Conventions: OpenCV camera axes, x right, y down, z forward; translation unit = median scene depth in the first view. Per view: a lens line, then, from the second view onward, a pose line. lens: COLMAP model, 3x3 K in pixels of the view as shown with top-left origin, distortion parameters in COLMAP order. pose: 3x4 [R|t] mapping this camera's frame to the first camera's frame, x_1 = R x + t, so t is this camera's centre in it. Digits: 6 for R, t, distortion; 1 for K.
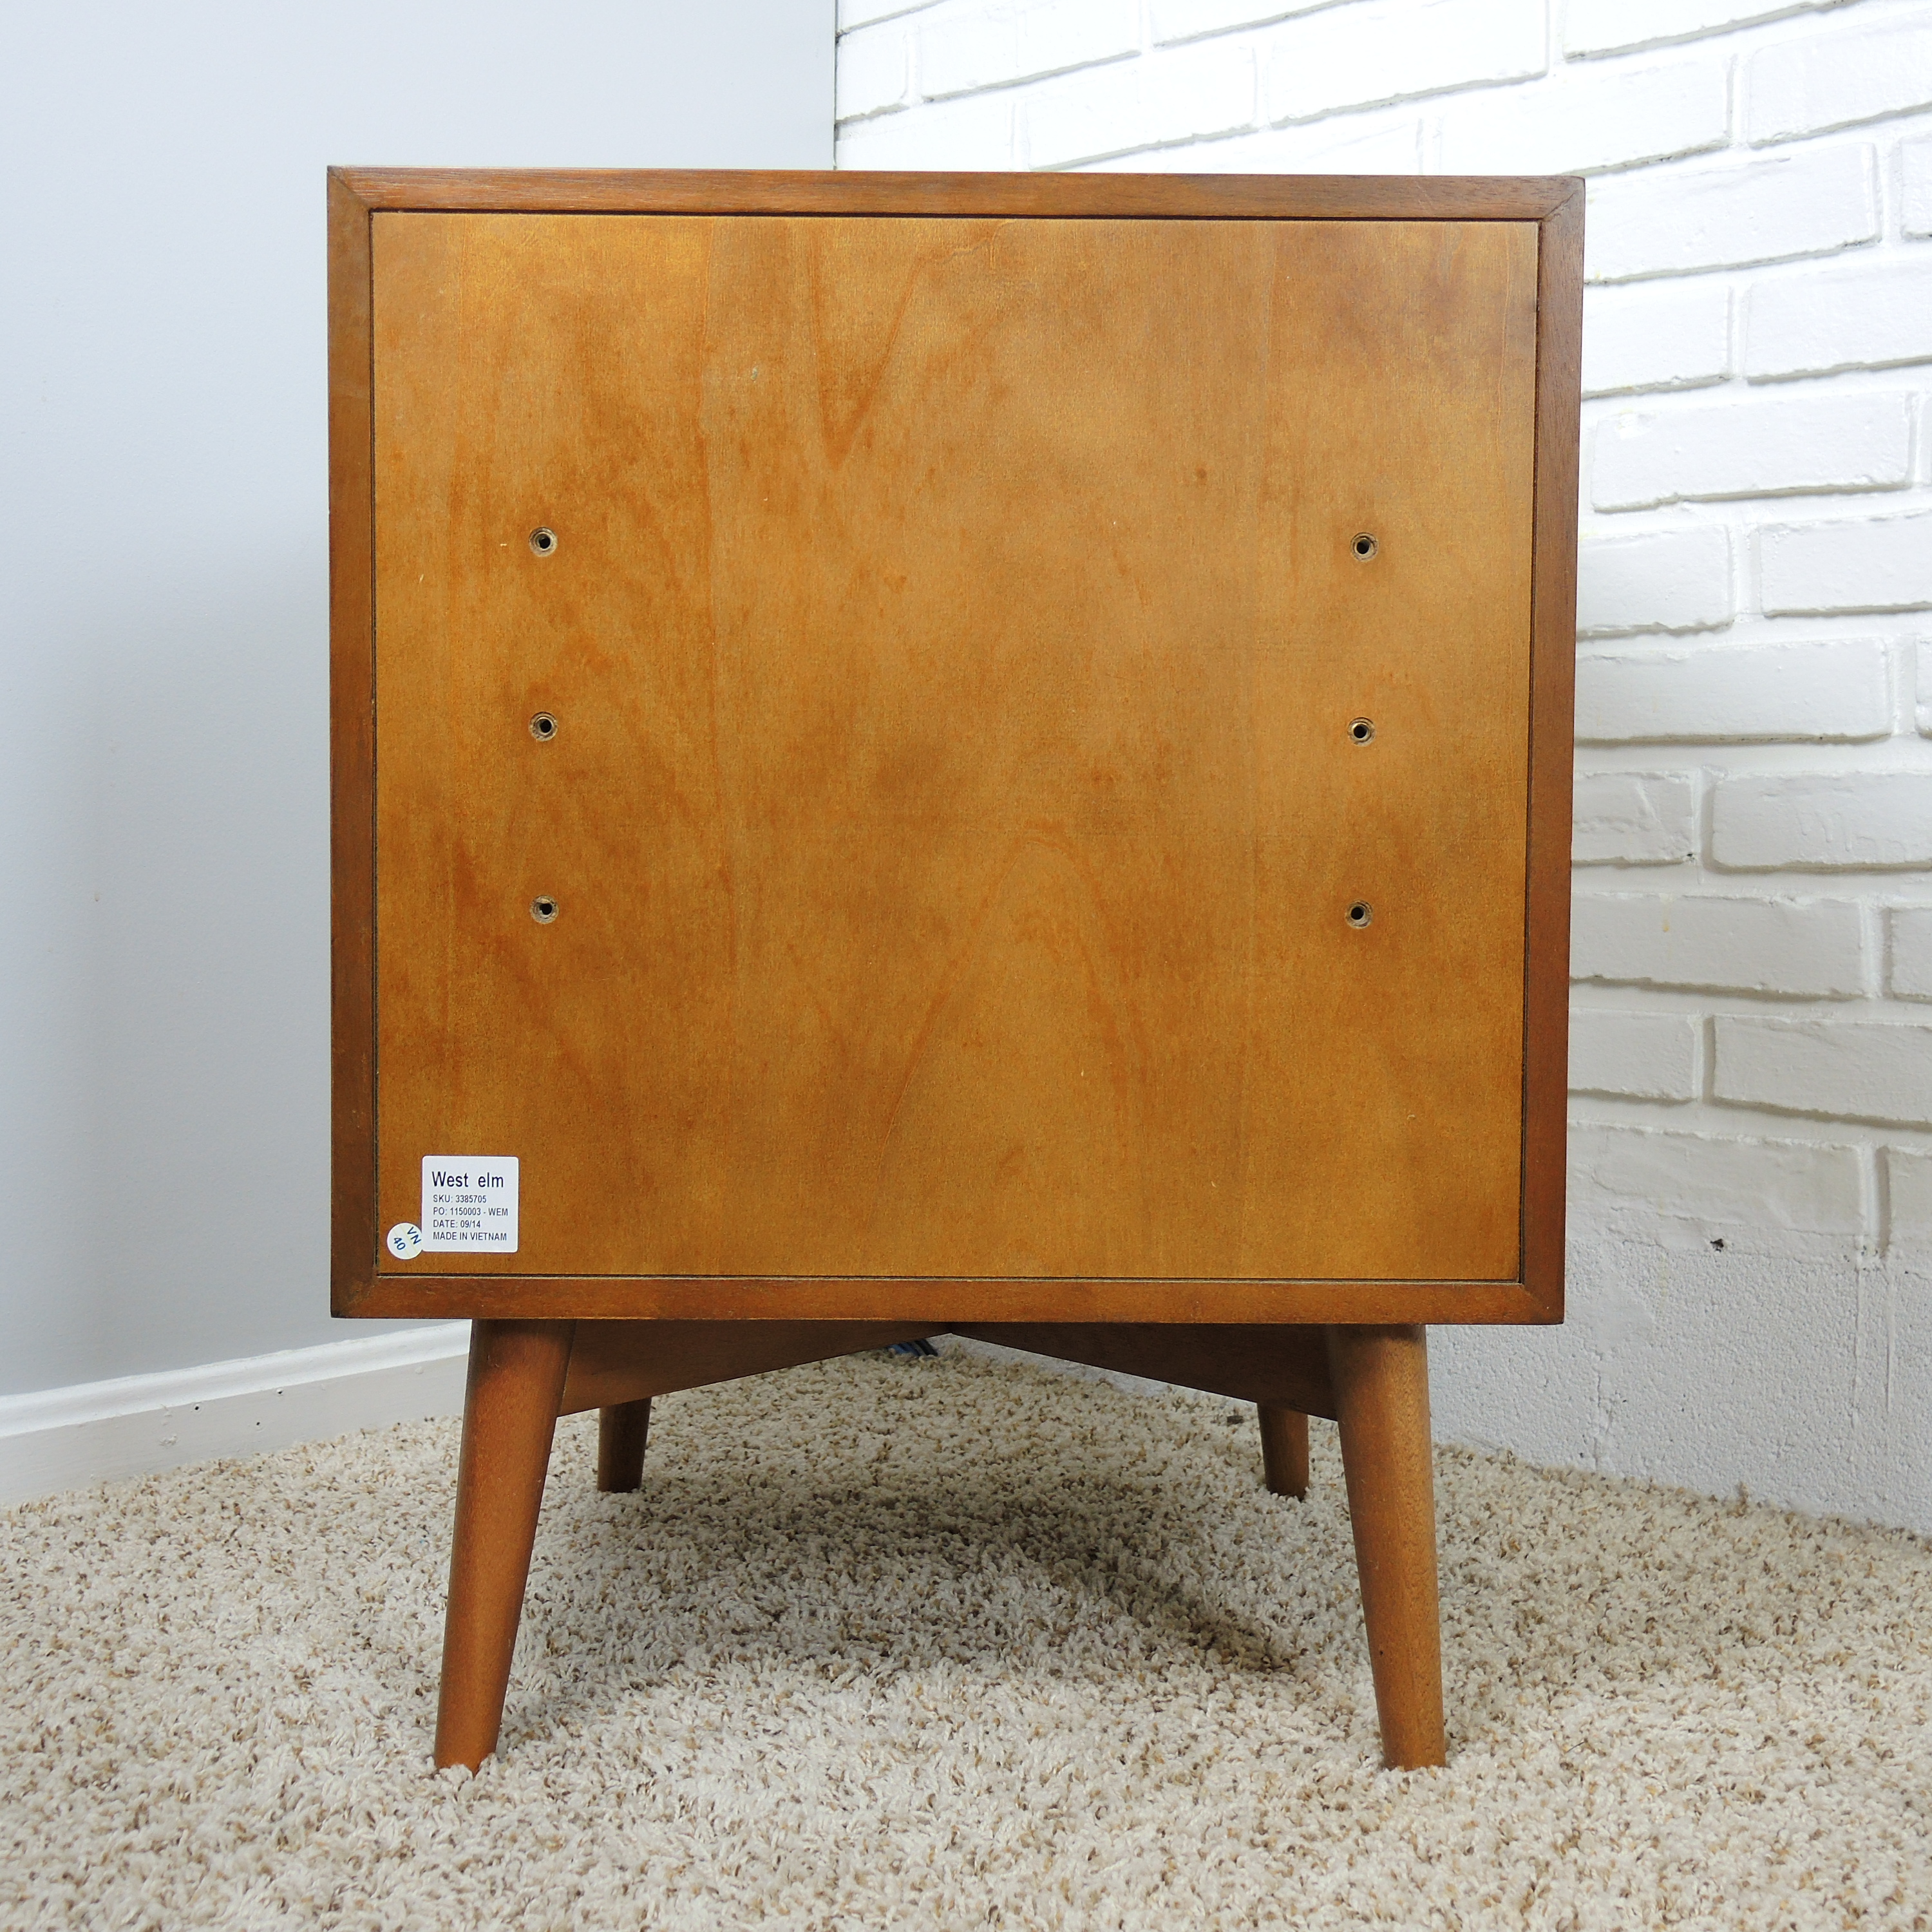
lens RADIAL K [[2429.3, 0, 973.8], [0, 2429.3, 963.8], [0, 0, 1]] dist [-0.013521, 0.000000]
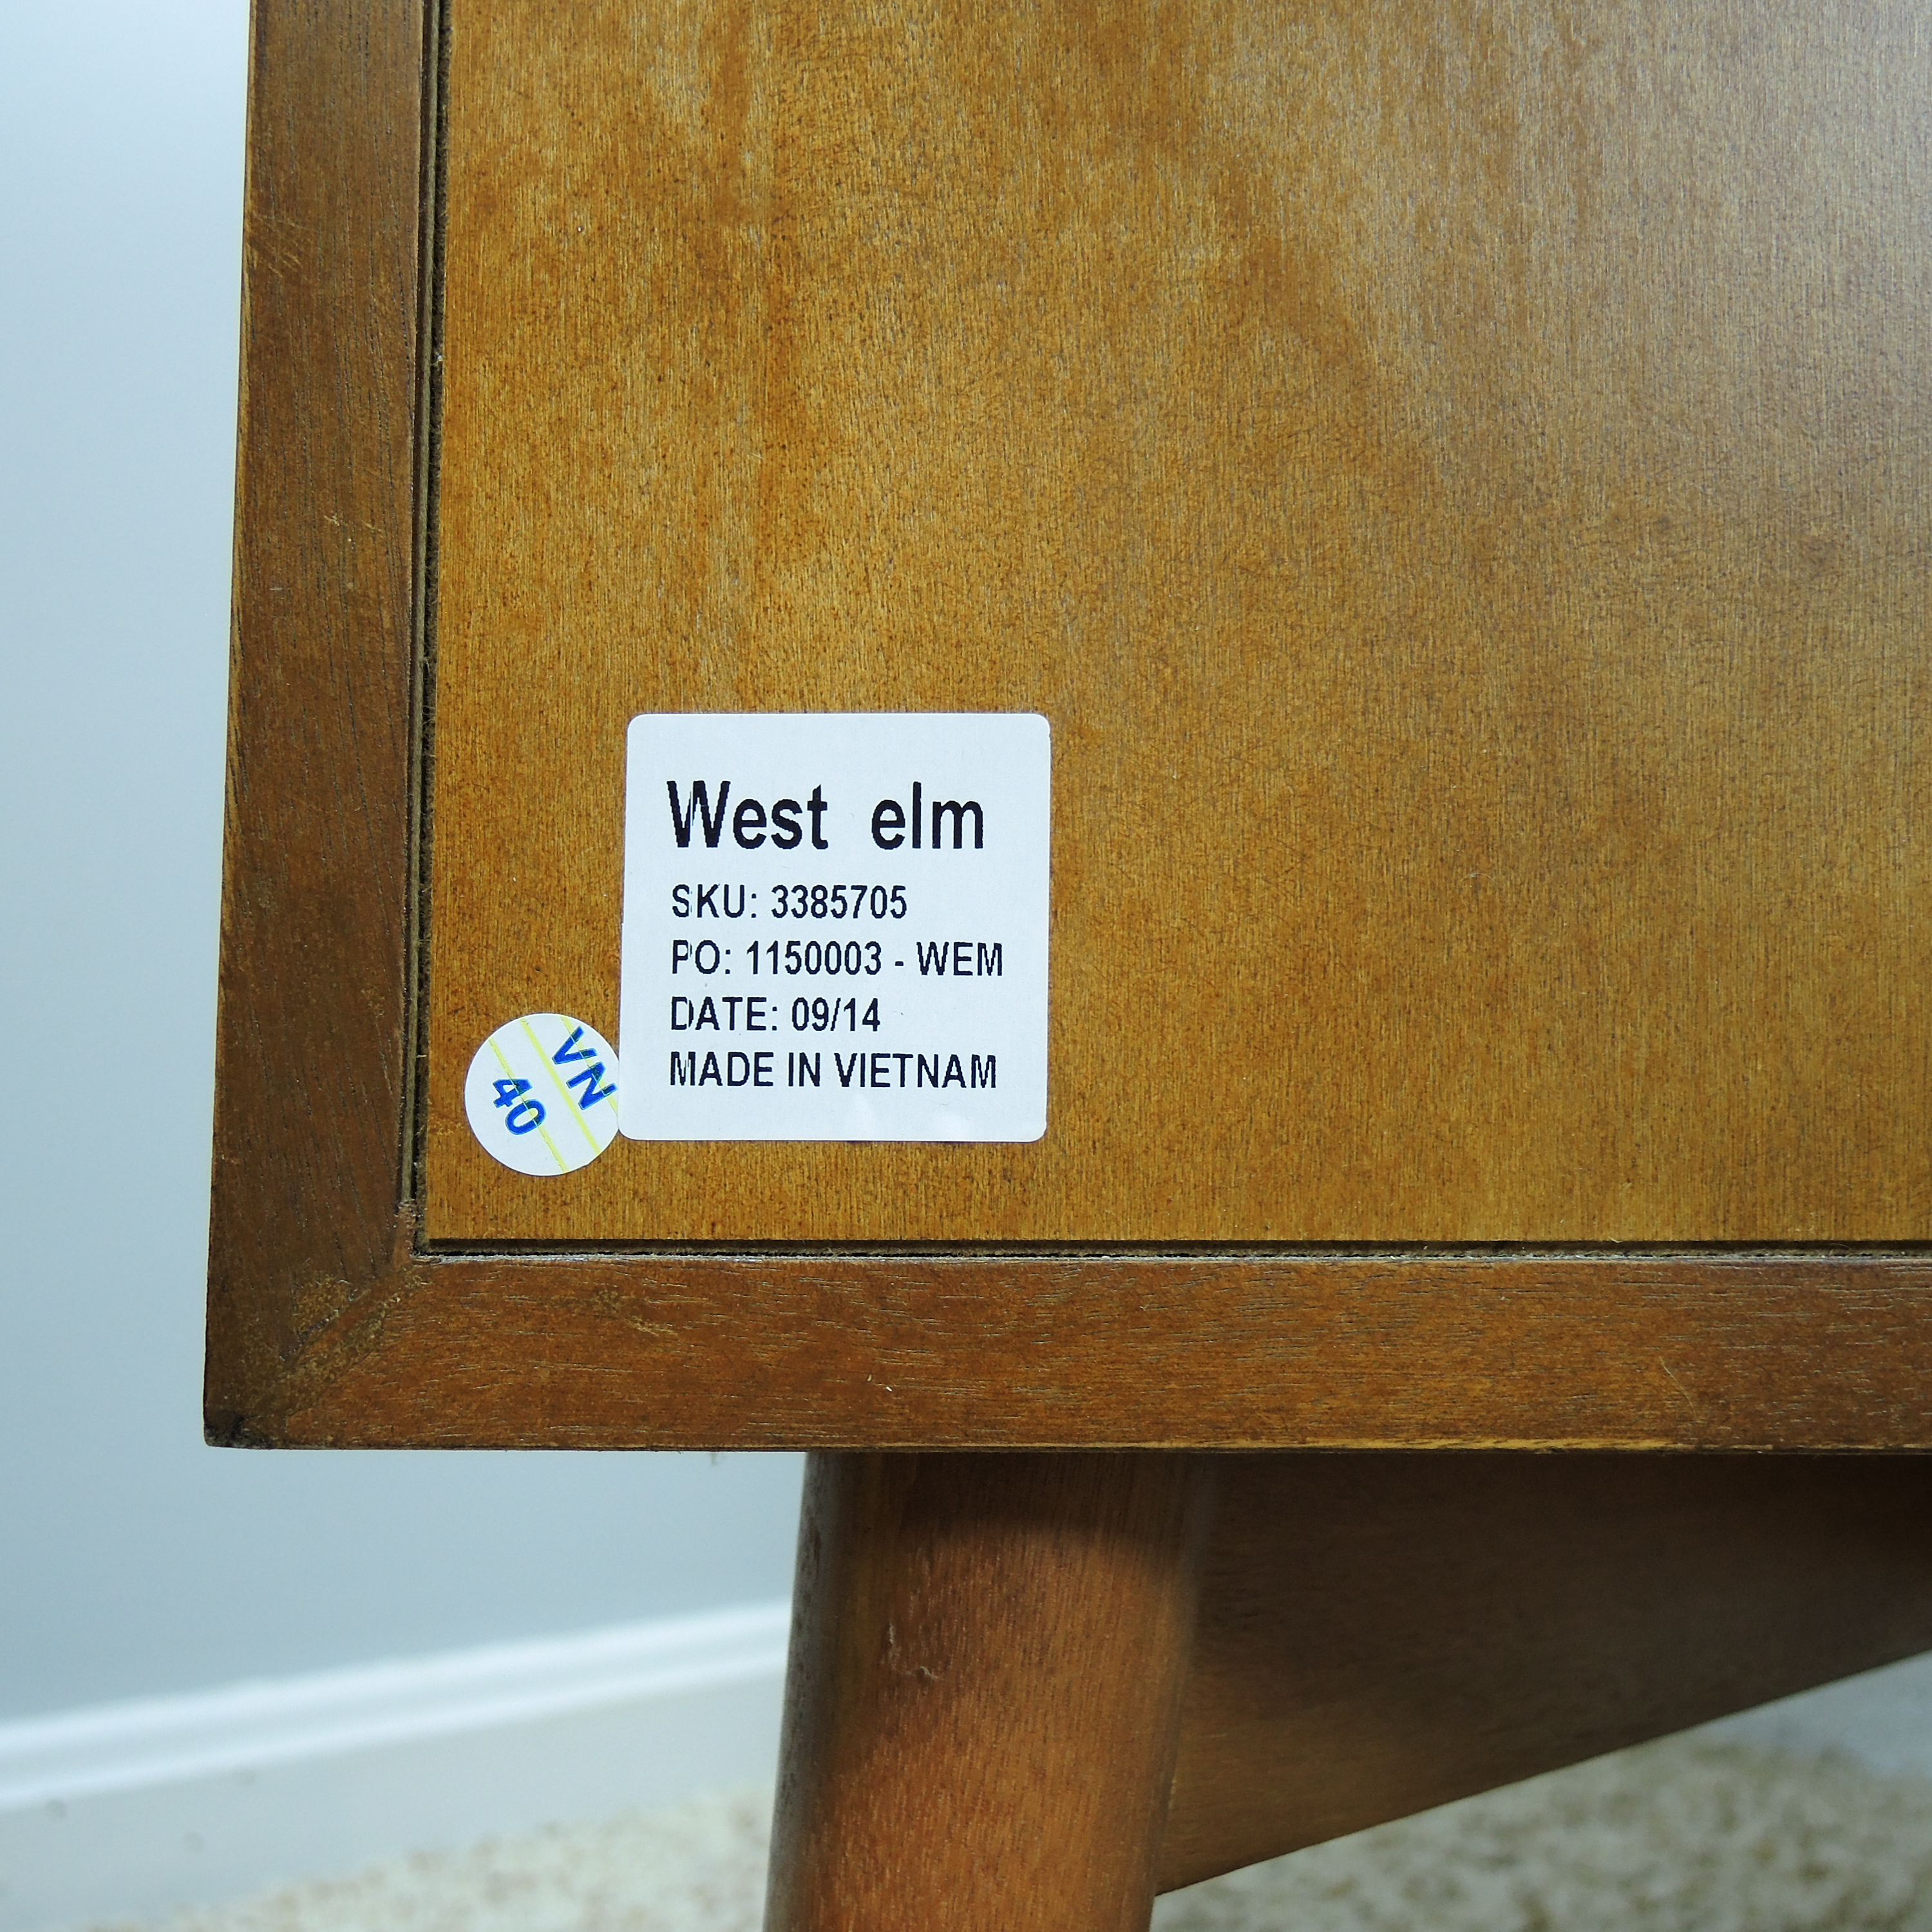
lens RADIAL K [[2429.3, 0, 956.0], [0, 2429.3, 963.1], [0, 0, 1]] dist [-0.013521, 0.000000]
pose [[0.998779, -0.013123, -0.047637, -0.185787], [0.006217, 0.989800, -0.142326, 0.134399], [0.049019, 0.141856, 0.988673, 0.779942]]
